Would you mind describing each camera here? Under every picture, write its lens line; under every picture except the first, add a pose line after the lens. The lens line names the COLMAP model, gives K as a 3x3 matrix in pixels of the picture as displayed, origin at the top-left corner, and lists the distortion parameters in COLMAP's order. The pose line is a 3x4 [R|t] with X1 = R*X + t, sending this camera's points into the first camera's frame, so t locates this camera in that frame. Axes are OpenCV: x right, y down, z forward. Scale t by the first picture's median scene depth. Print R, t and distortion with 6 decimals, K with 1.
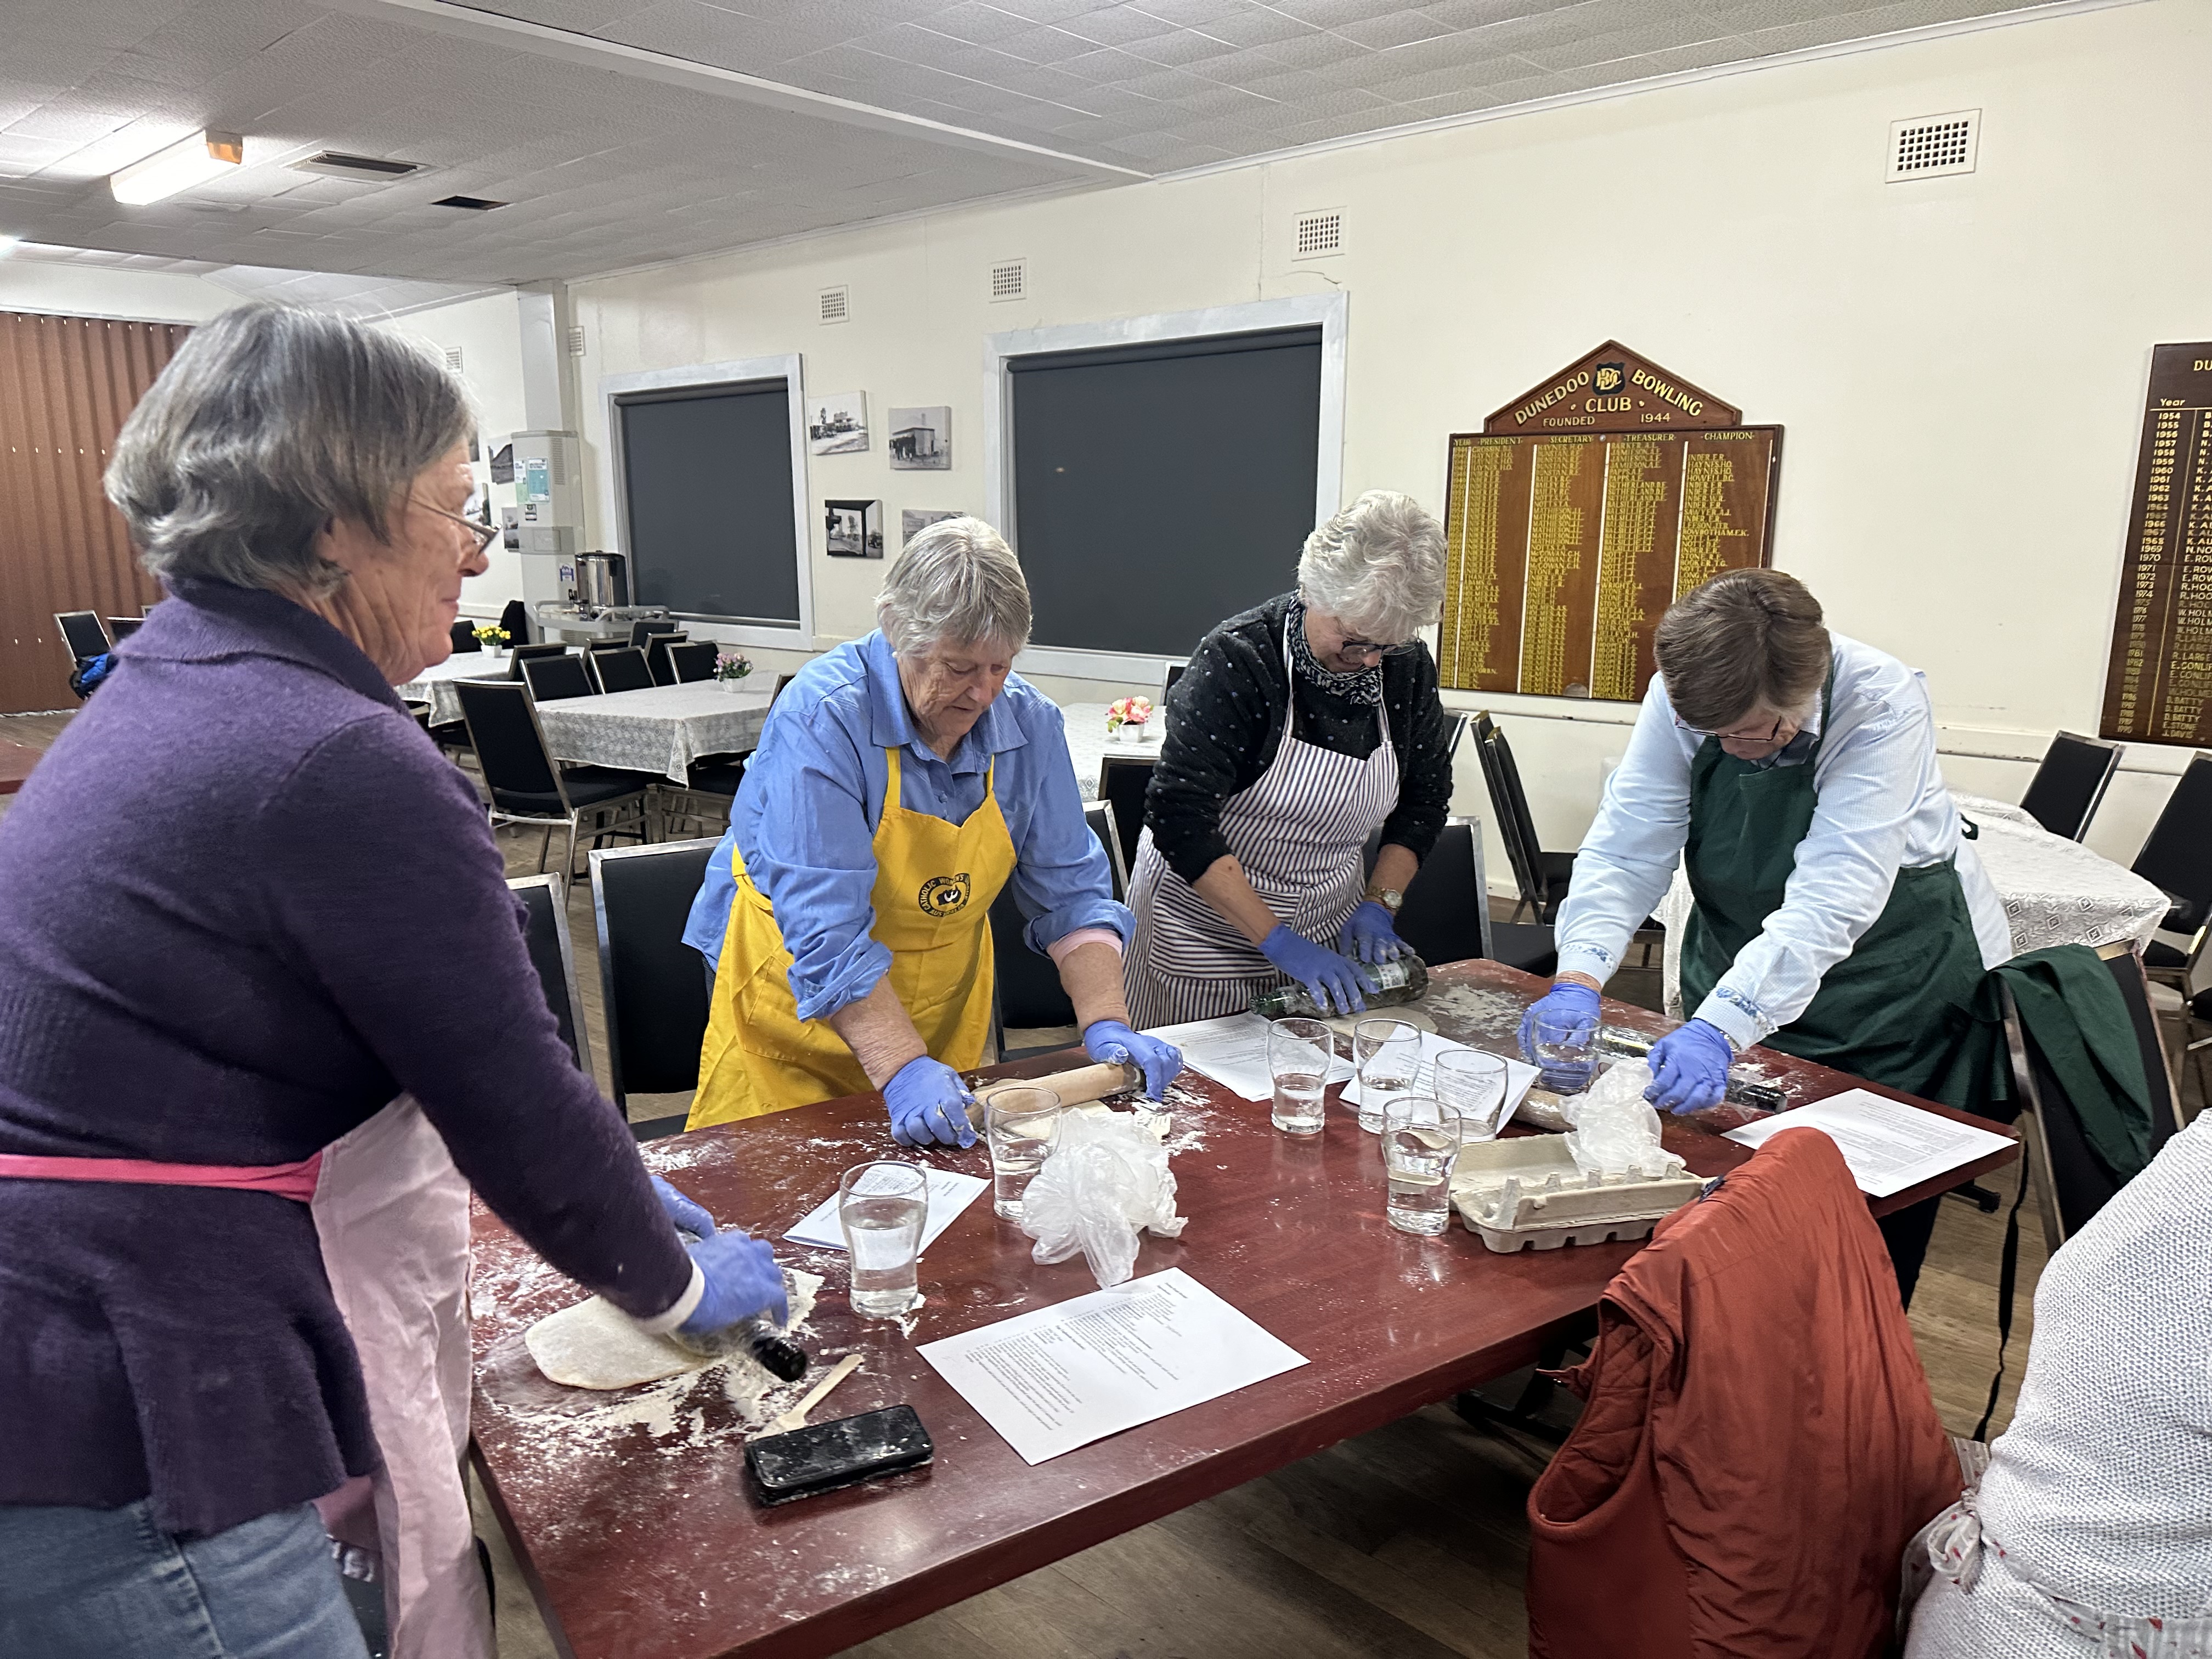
lens RADIAL K [[1548.2, 0, 1107.1], [0, 1548.2, 846.2], [0, 0, 1]] dist [0.089141, -0.102755]
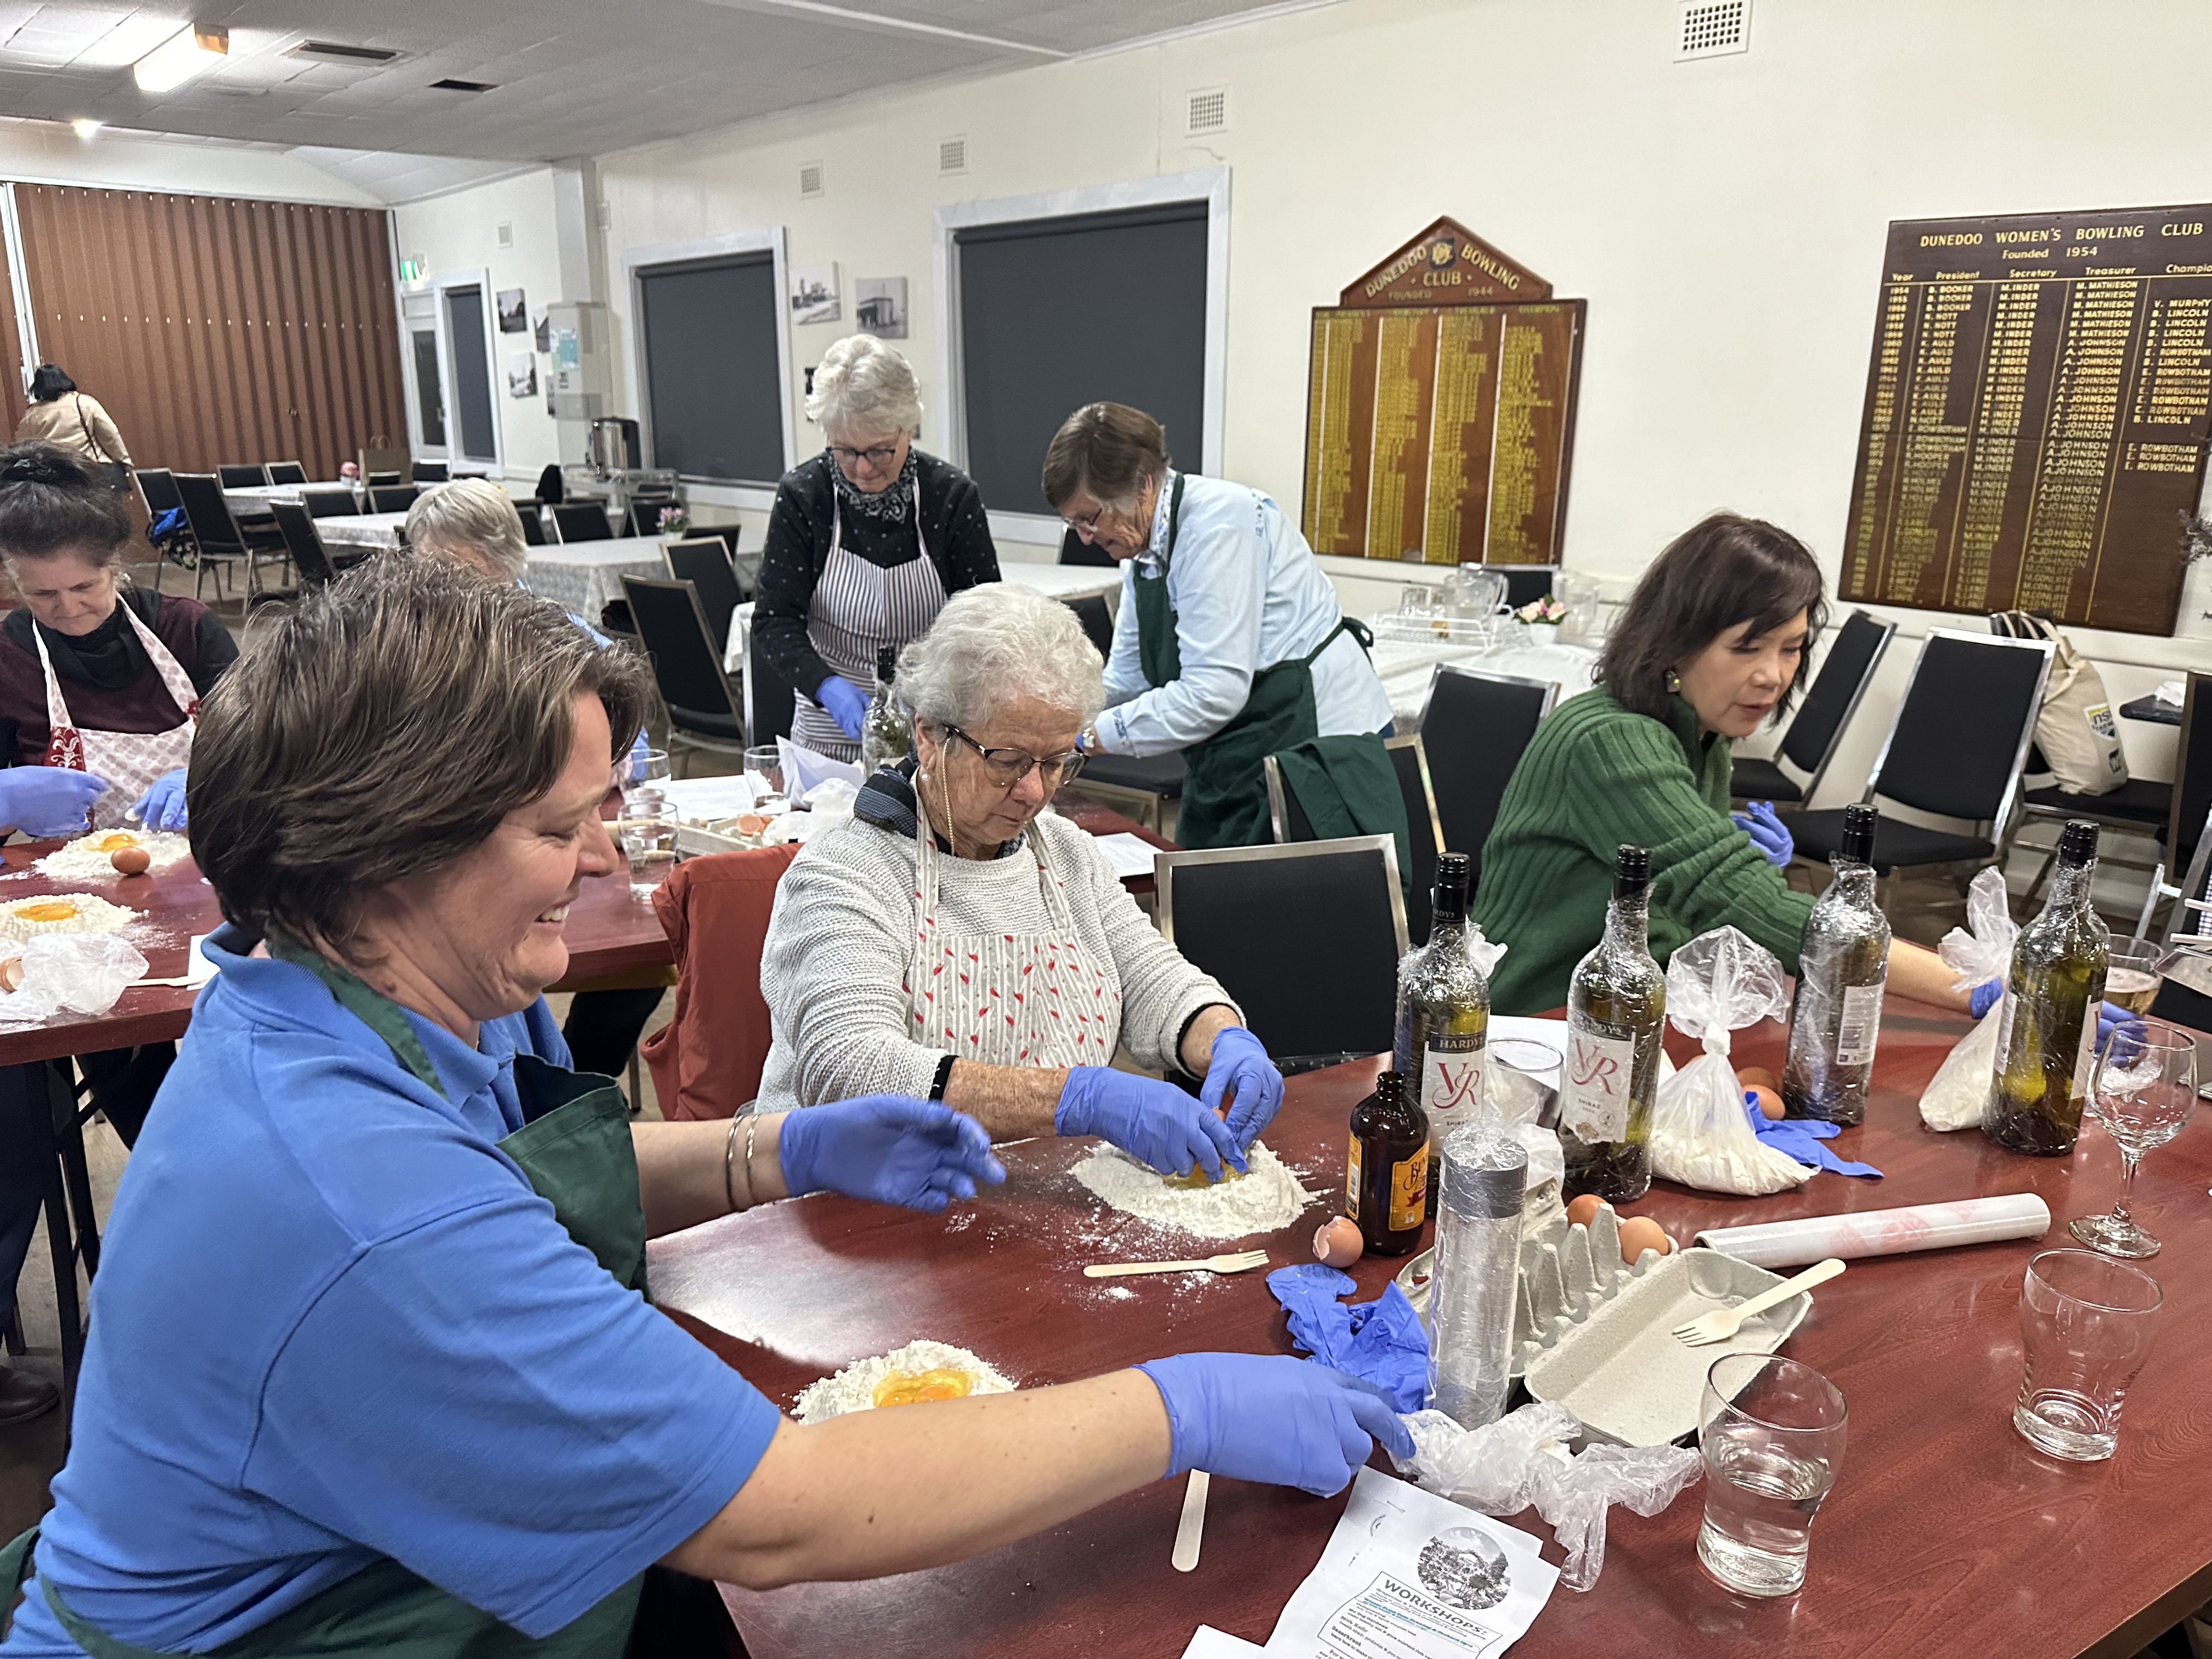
lens RADIAL K [[1566.1, 0, 1137.8], [0, 1566.1, 823.0], [0, 0, 1]] dist [0.060607, -0.073238]
pose [[0.996232, 0.031275, -0.080893, 0.185445], [-0.026746, 0.998046, 0.056478, 0.024461], [0.082501, -0.054101, 0.995121, -0.076735]]
